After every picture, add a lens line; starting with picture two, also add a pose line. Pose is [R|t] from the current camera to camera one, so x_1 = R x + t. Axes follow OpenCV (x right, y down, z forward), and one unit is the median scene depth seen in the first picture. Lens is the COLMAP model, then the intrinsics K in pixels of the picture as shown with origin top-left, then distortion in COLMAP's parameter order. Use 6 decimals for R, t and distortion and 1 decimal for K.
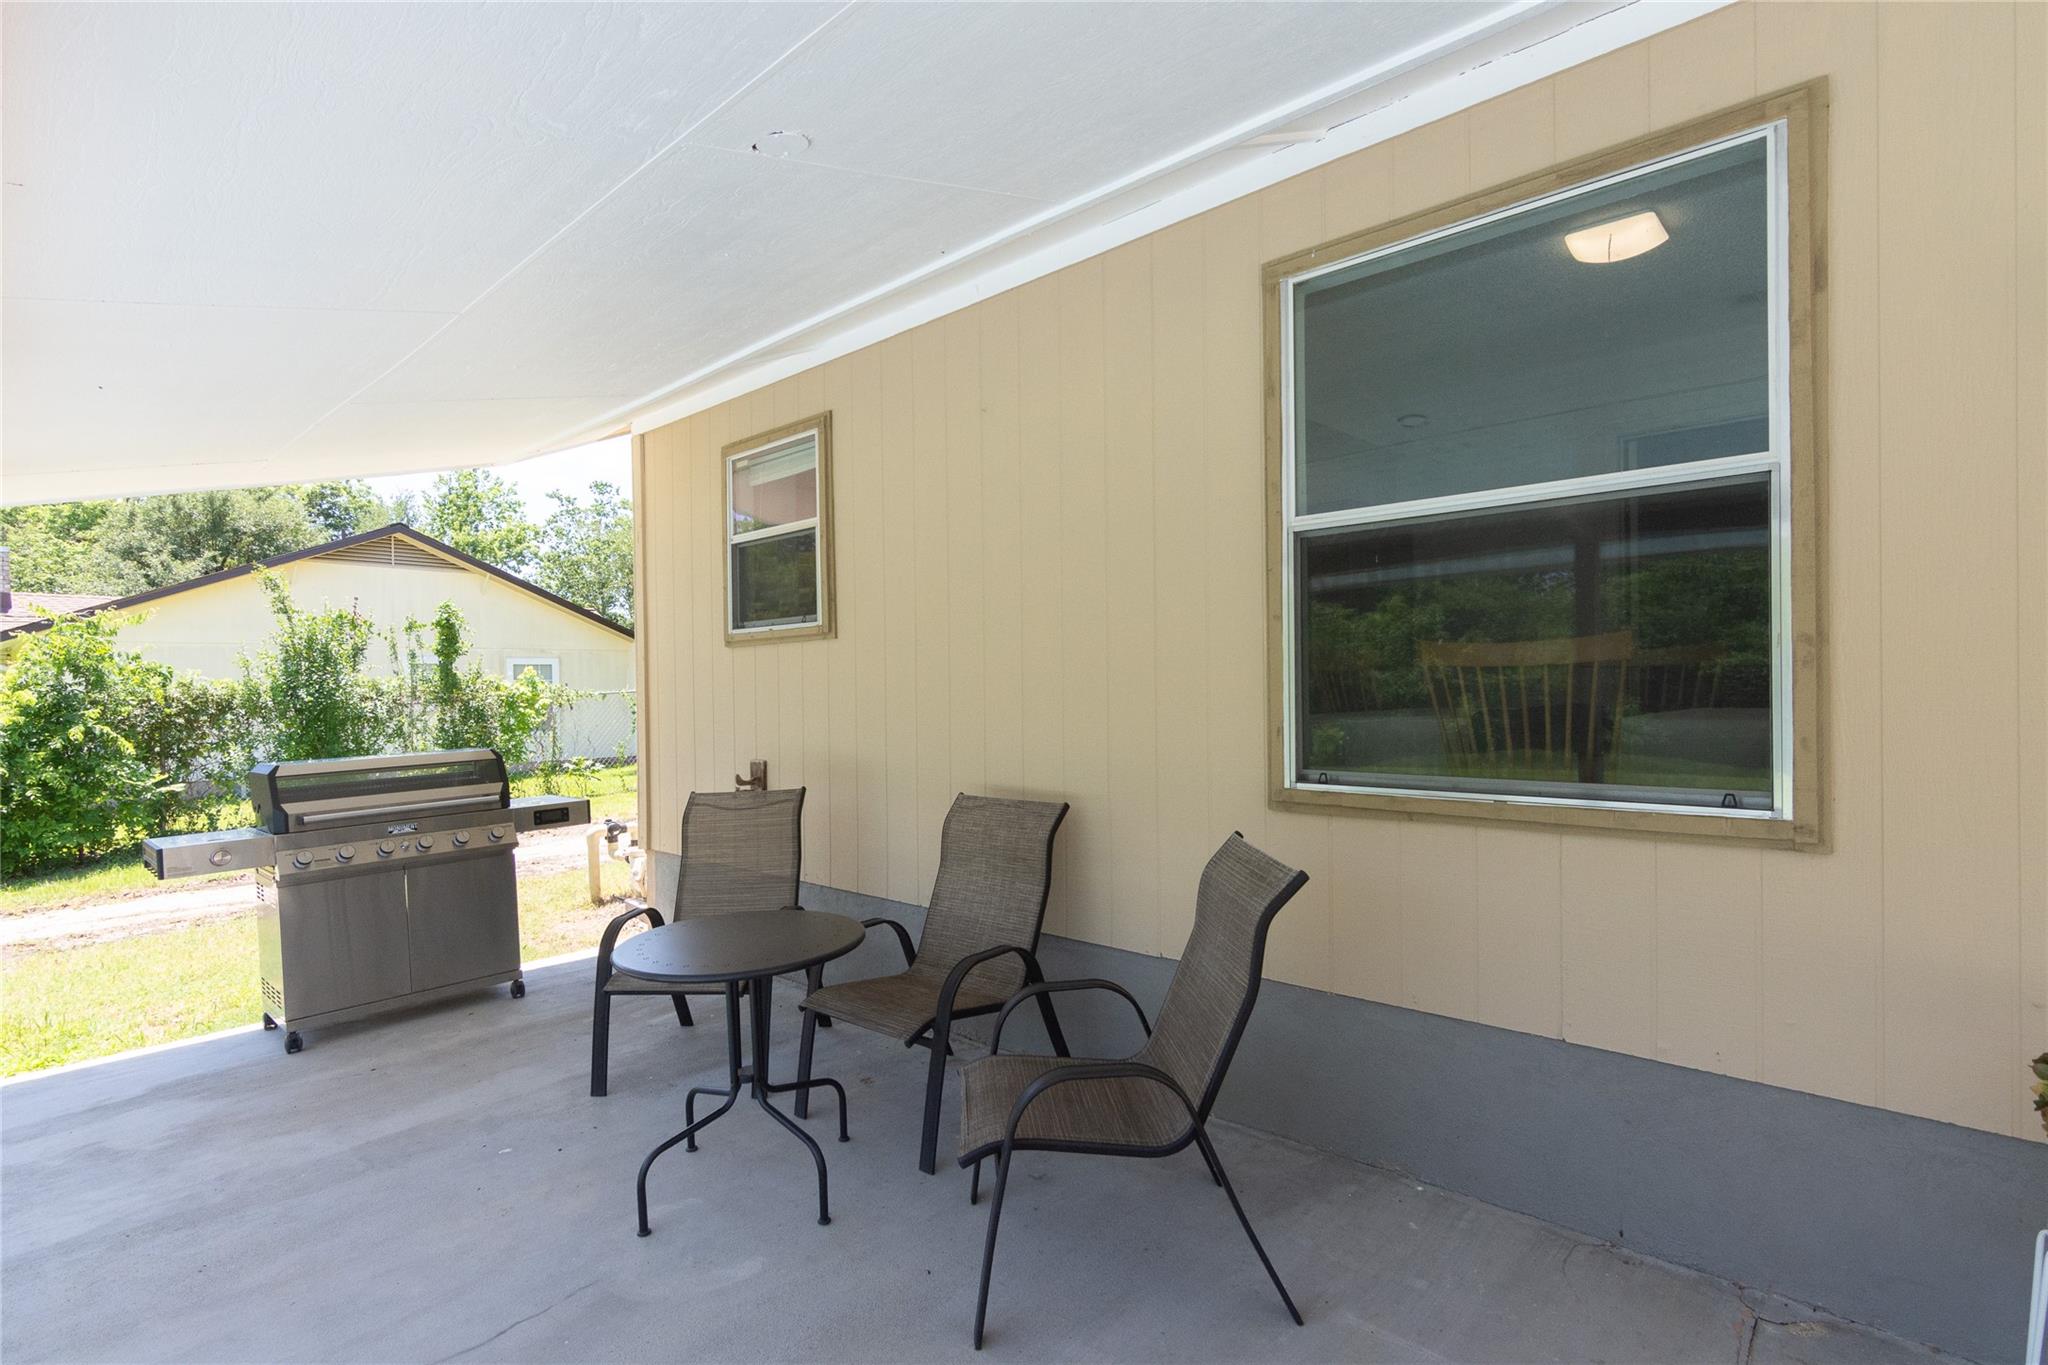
lens RADIAL K [[989.8, 0, 1018.4], [0, 989.8, 690.4], [0, 0, 1]] dist [-0.000619, 0.000806]
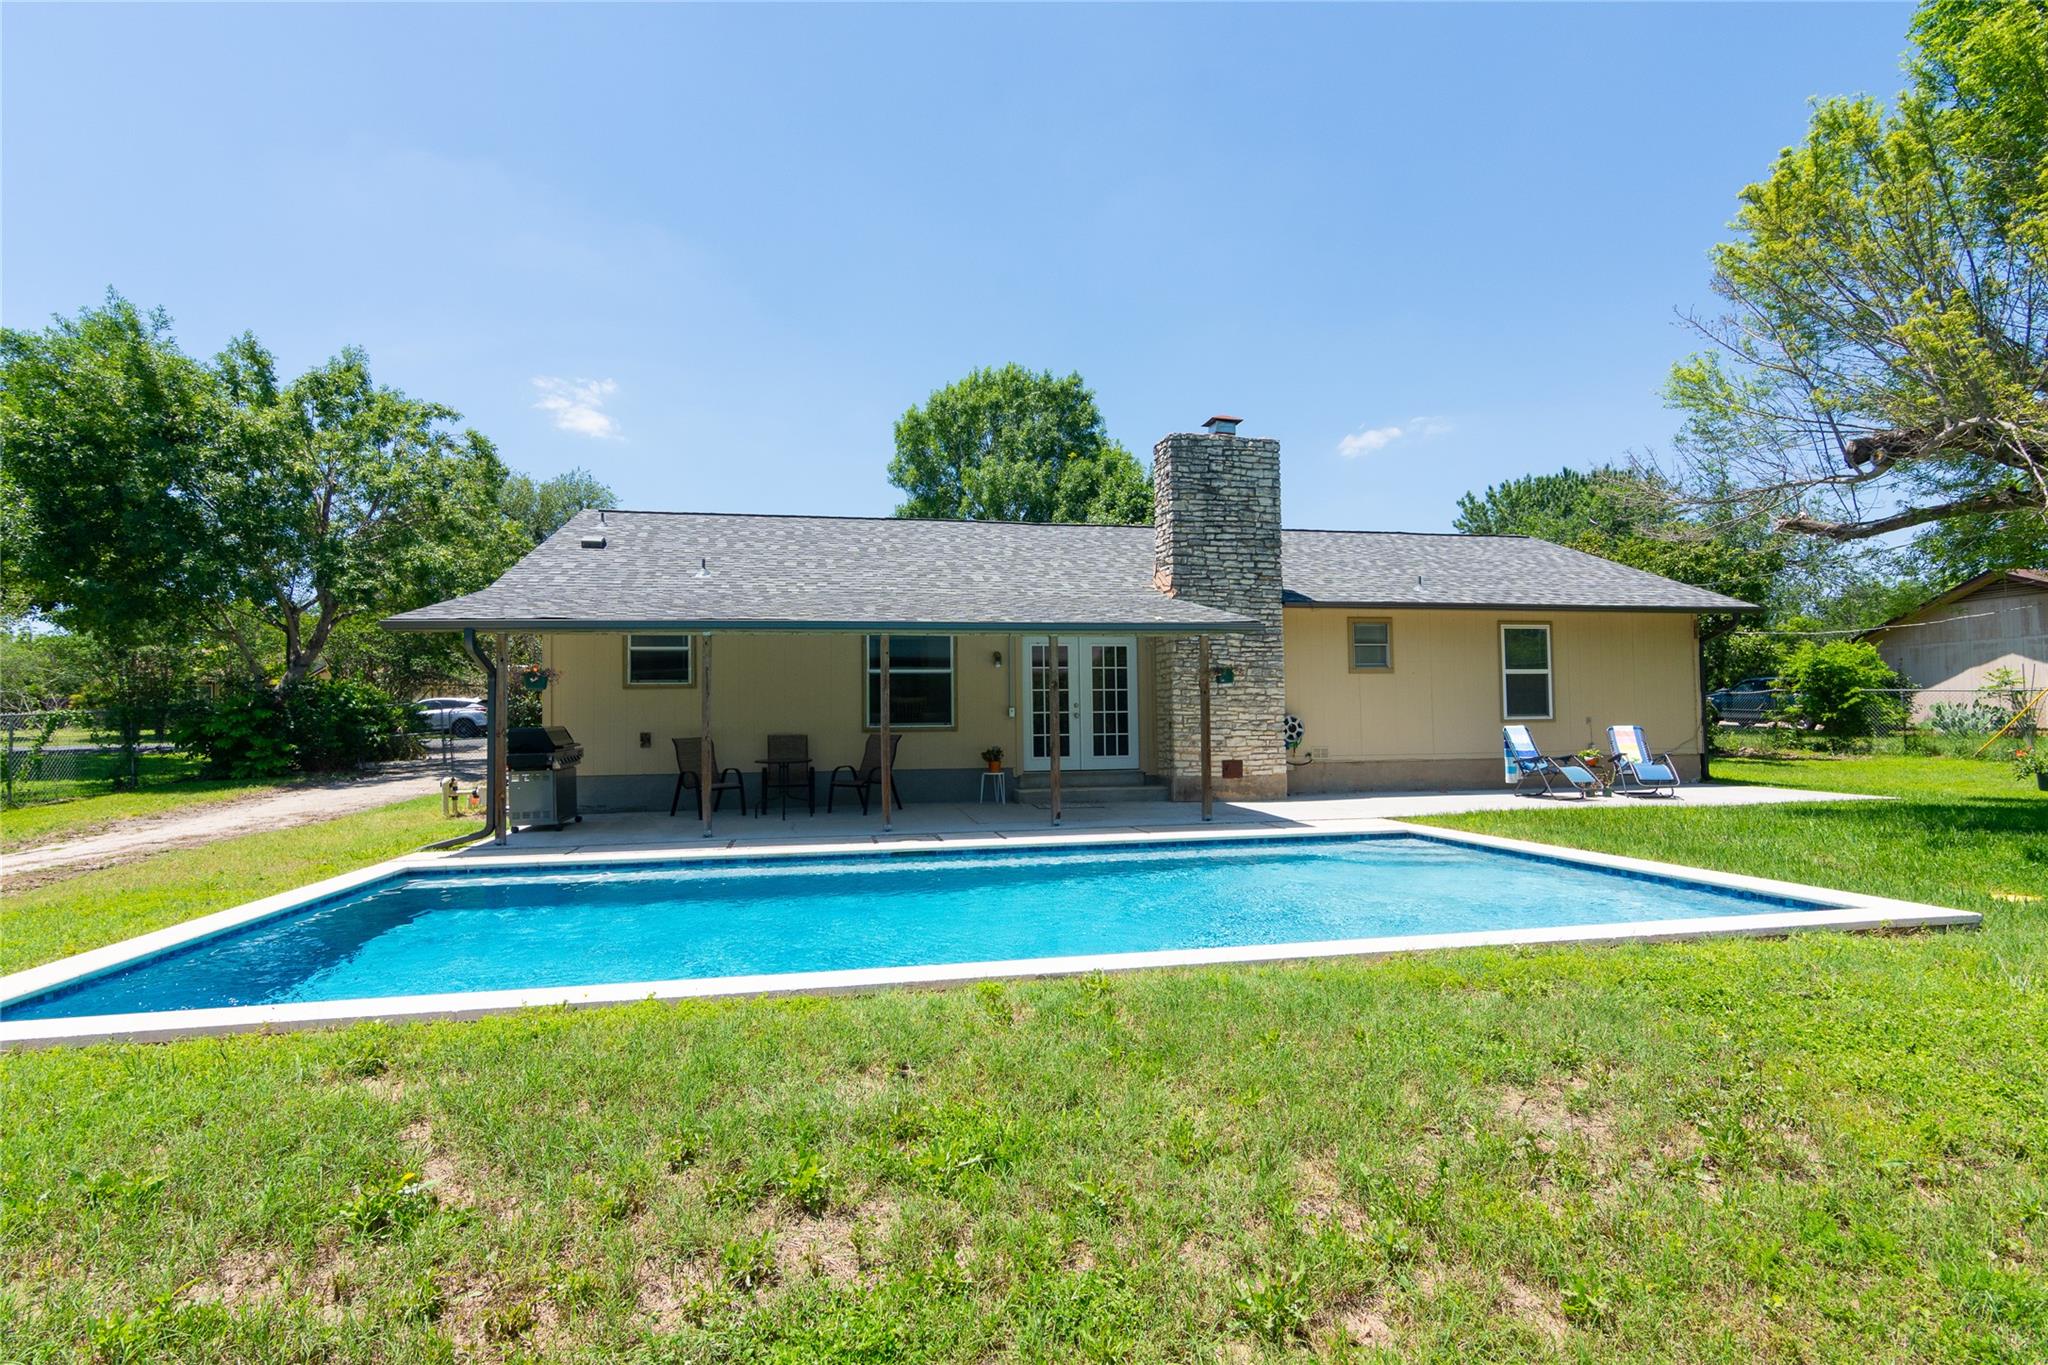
lens RADIAL K [[1004.0, 0, 1015.2], [0, 1004.0, 690.7], [0, 0, 1]] dist [0.000508, 0.000192]
pose [[0.589210, 0.043979, 0.806782, -0.863244], [0.006037, 0.998250, -0.058825, 0.057361], [-0.807957, 0.039531, 0.587914, -0.643213]]
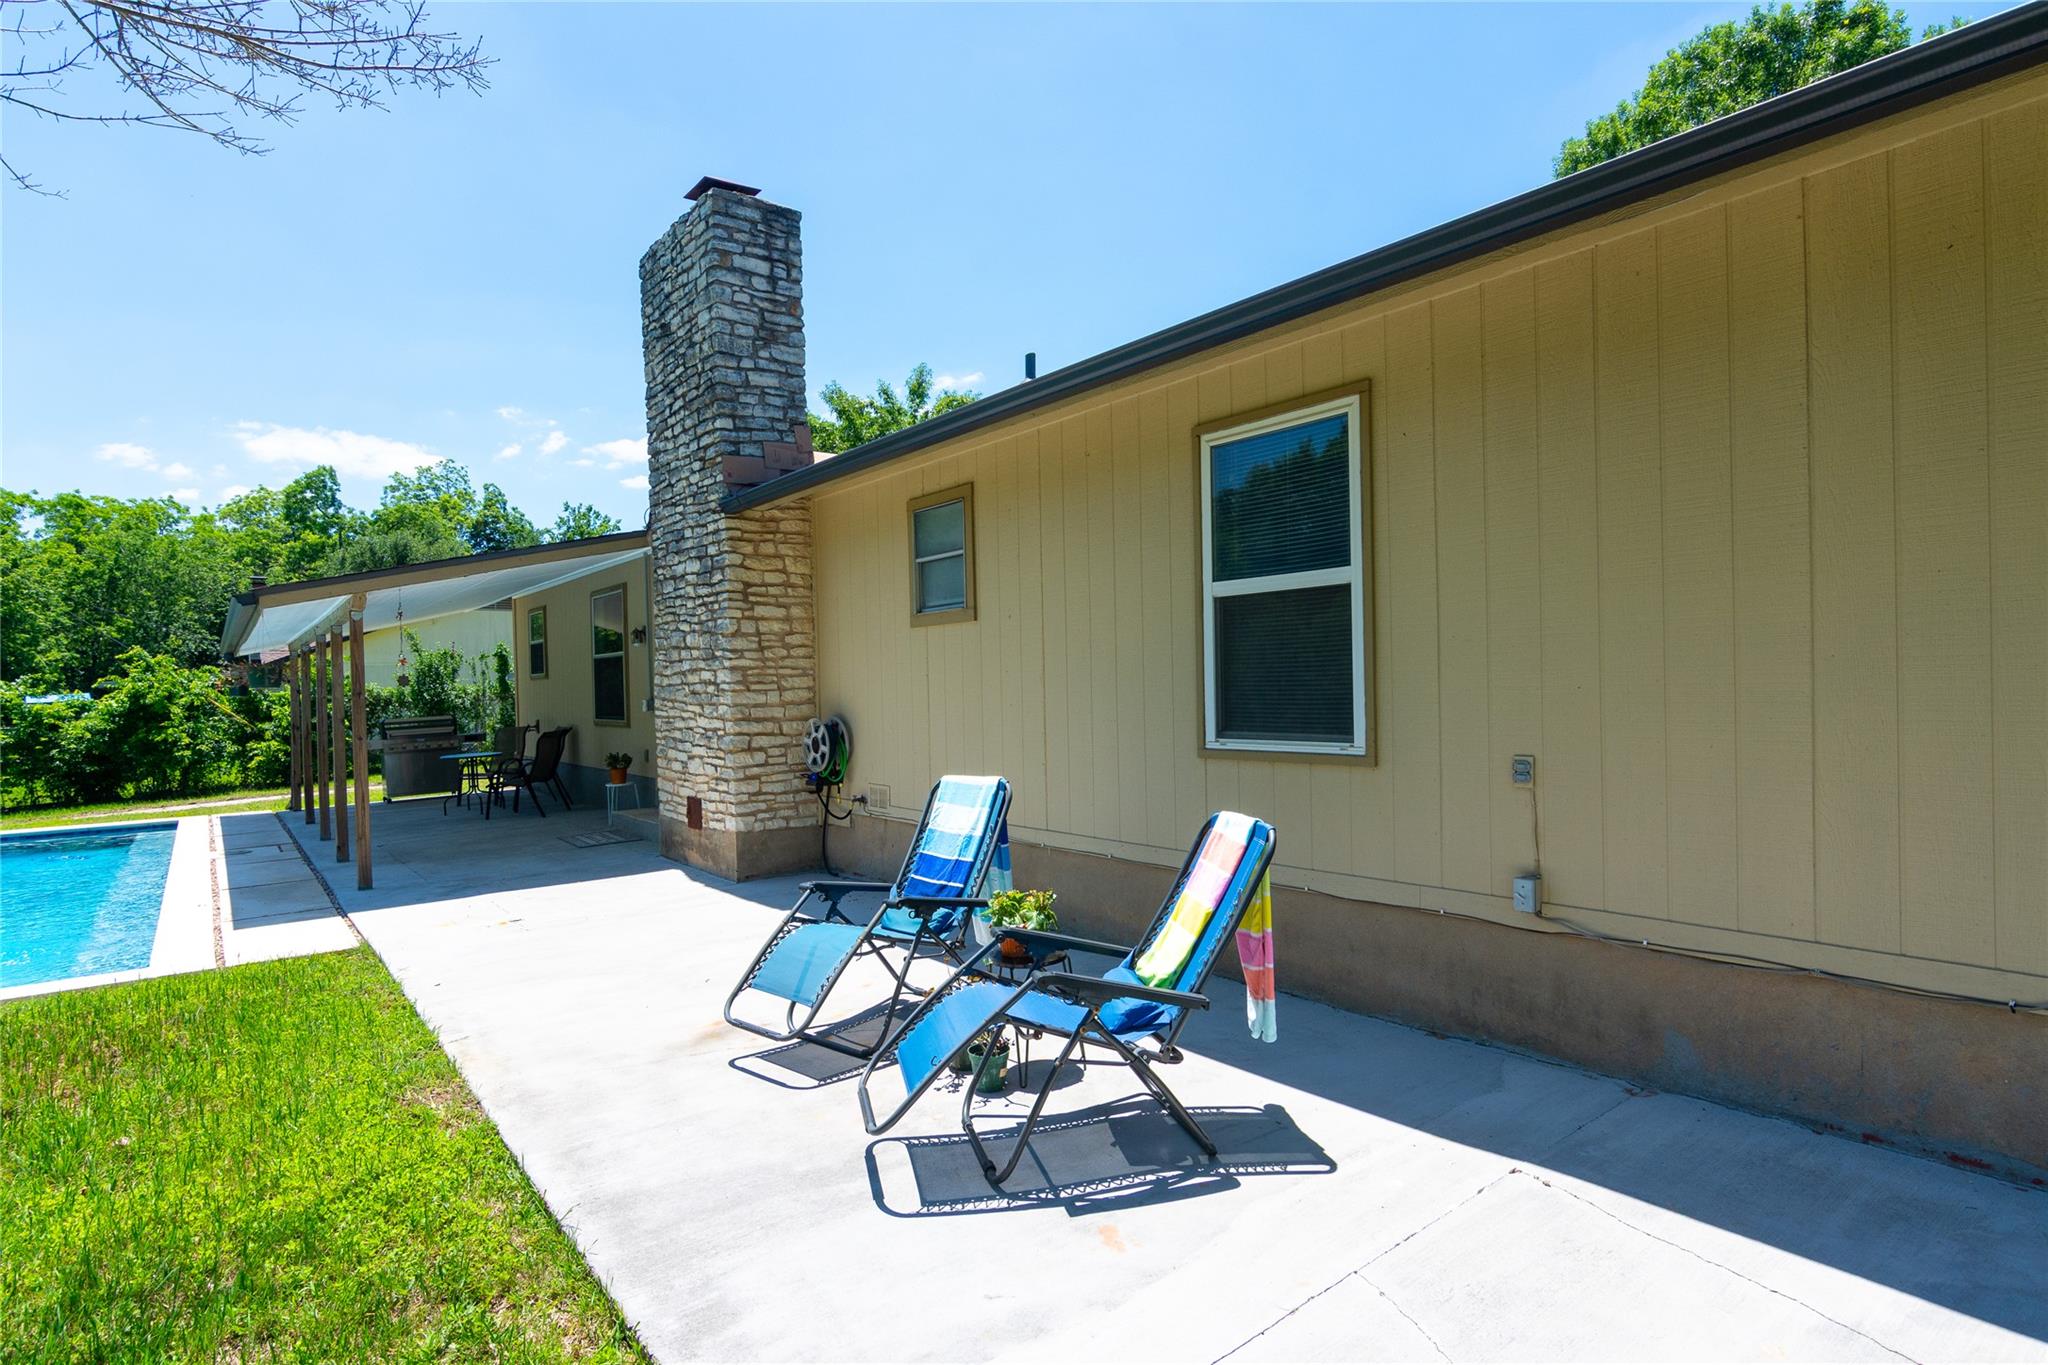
lens RADIAL K [[1039.0, 0, 1020.3], [0, 1039.0, 693.0], [0, 0, 1]] dist [-0.002461, -0.000519]
pose [[0.988246, -0.005628, -0.152770, 0.742990], [0.007240, 0.999924, 0.009998, -0.012578], [0.152702, -0.010986, 0.988211, -0.831074]]
